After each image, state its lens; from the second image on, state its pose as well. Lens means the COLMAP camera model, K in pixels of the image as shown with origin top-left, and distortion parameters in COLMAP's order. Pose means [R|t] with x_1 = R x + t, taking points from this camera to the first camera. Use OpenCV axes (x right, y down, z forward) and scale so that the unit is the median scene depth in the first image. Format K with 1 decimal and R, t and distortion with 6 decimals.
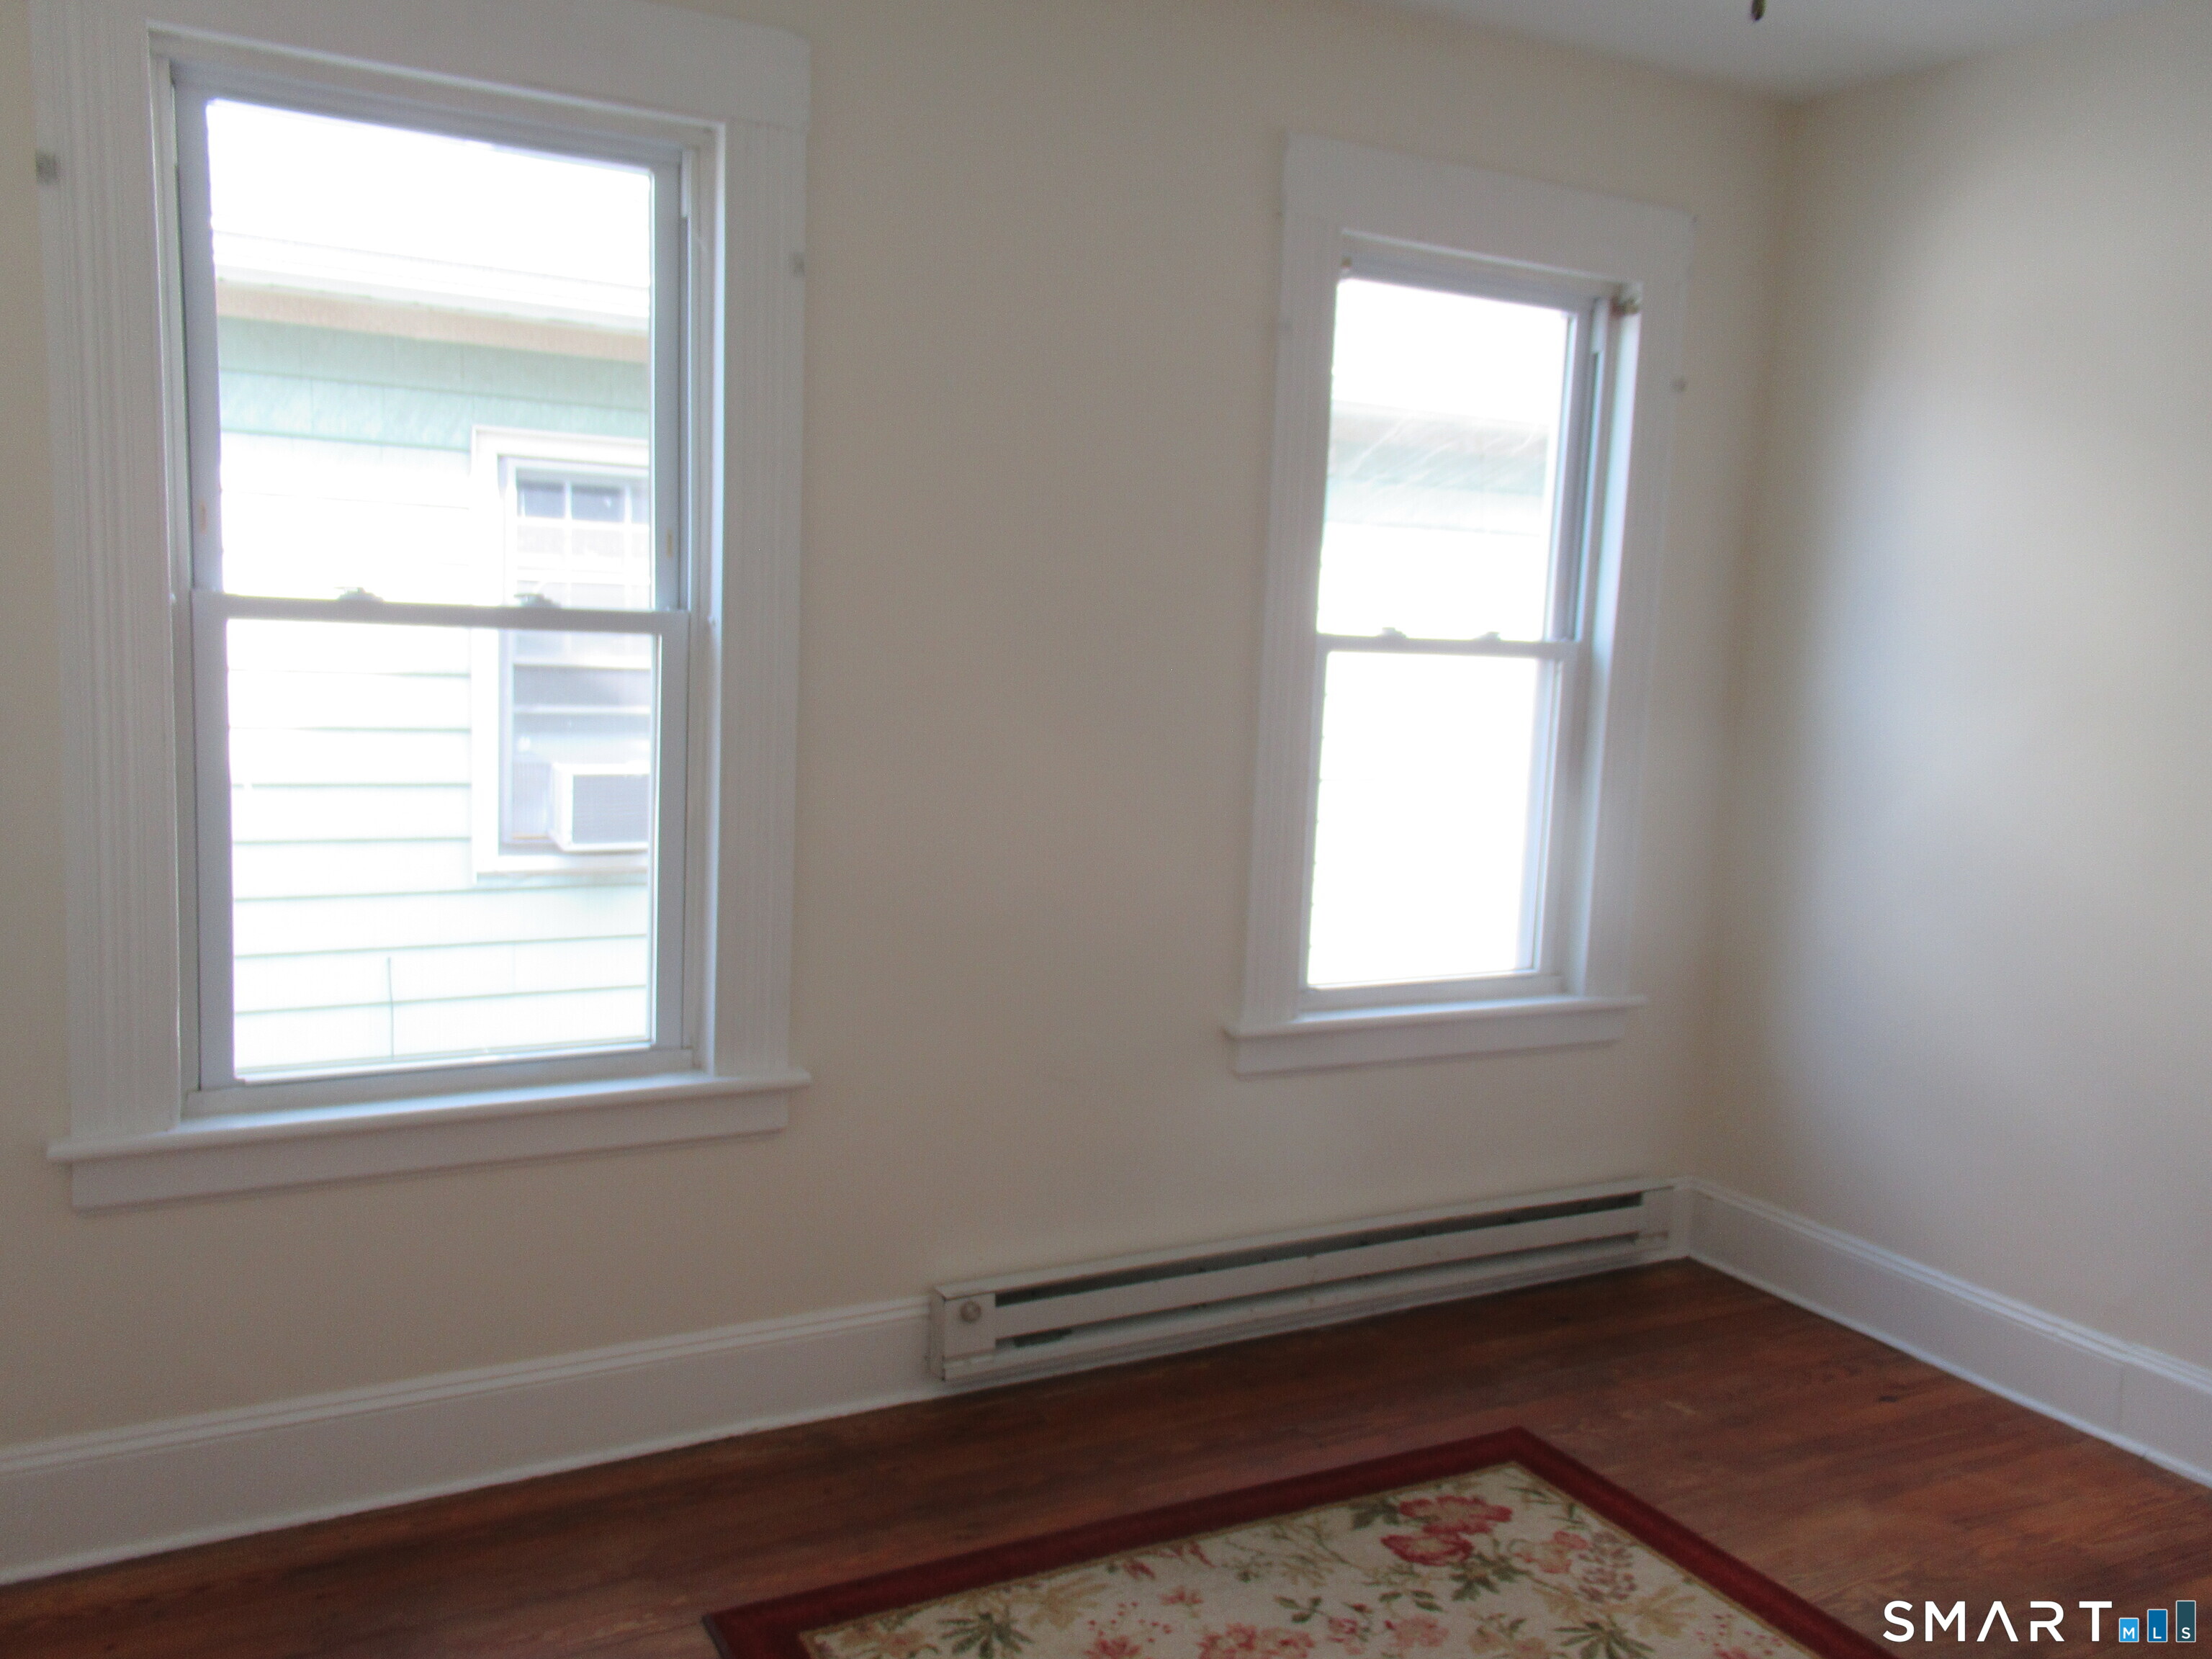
lens RADIAL K [[1810.8, 0, 1087.6], [0, 1810.8, 828.8], [0, 0, 1]] dist [0.064533, -0.004951]
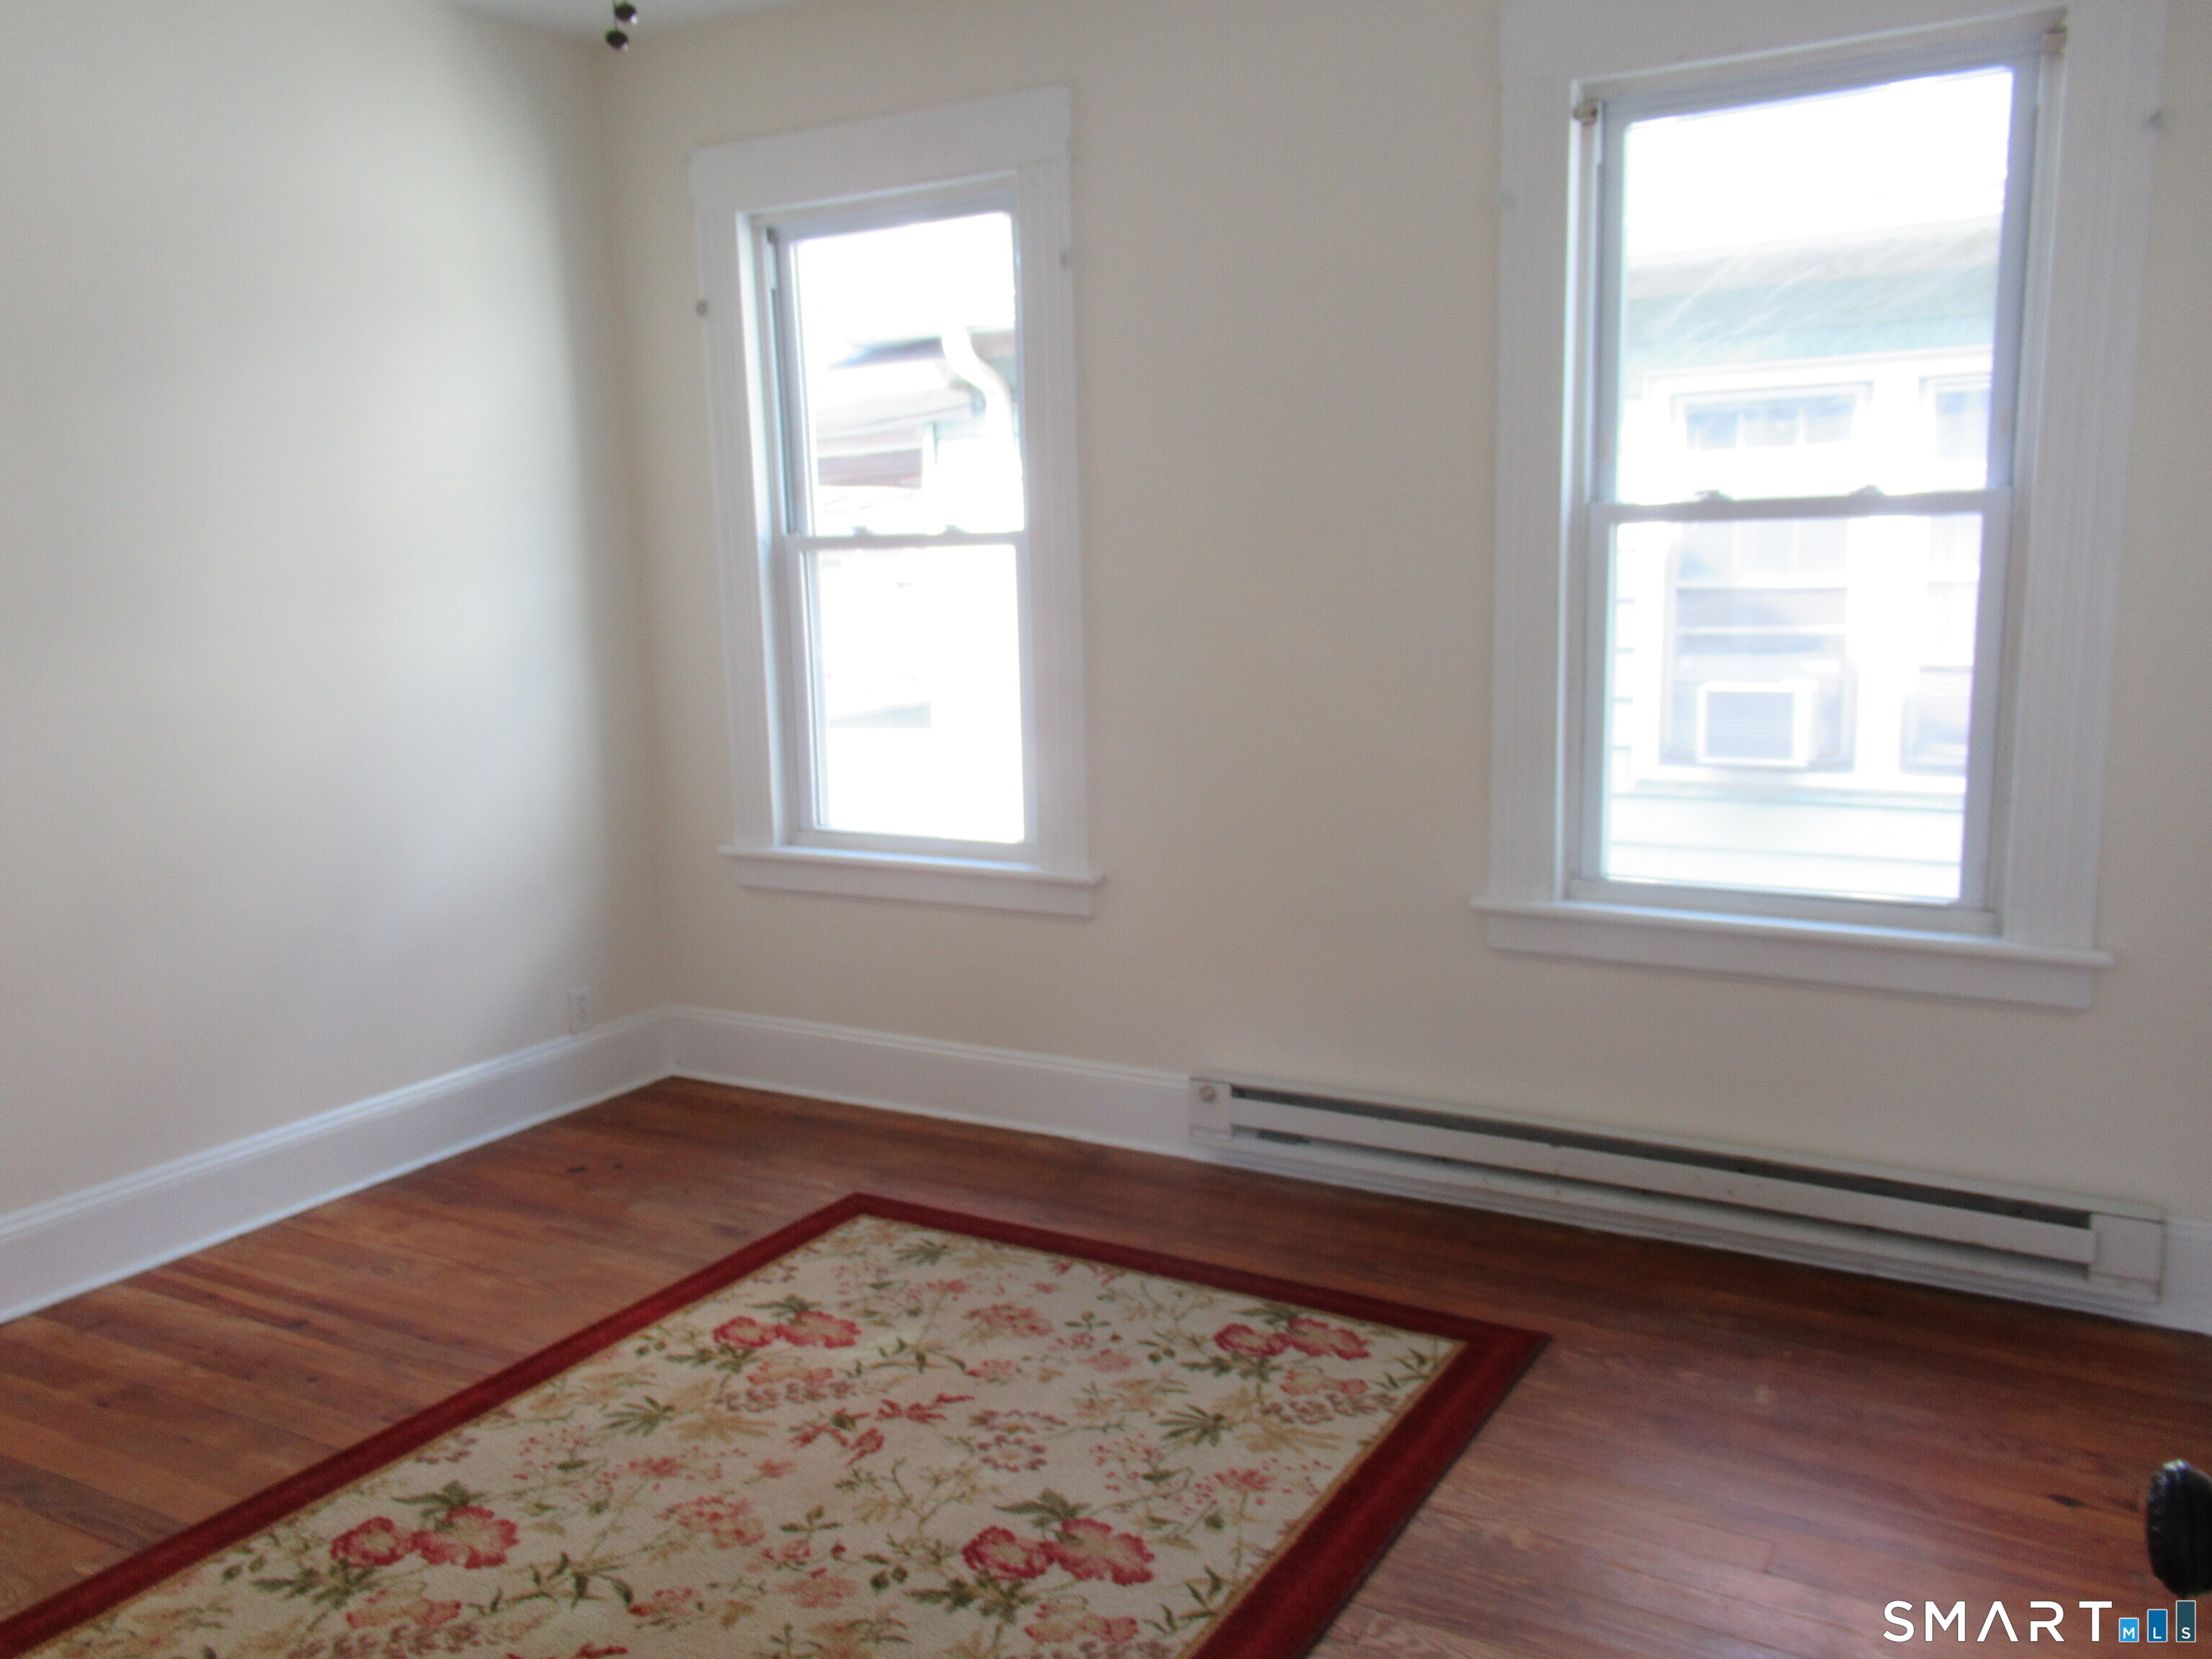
lens RADIAL K [[1810.8, 0, 1100.5], [0, 1810.8, 829.2], [0, 0, 1]] dist [0.064533, -0.004951]
pose [[0.513014, 0.075668, -0.855039, 1.008497], [-0.058533, 0.996872, 0.053101, 0.032908], [0.856382, 0.022807, 0.515838, 0.342080]]
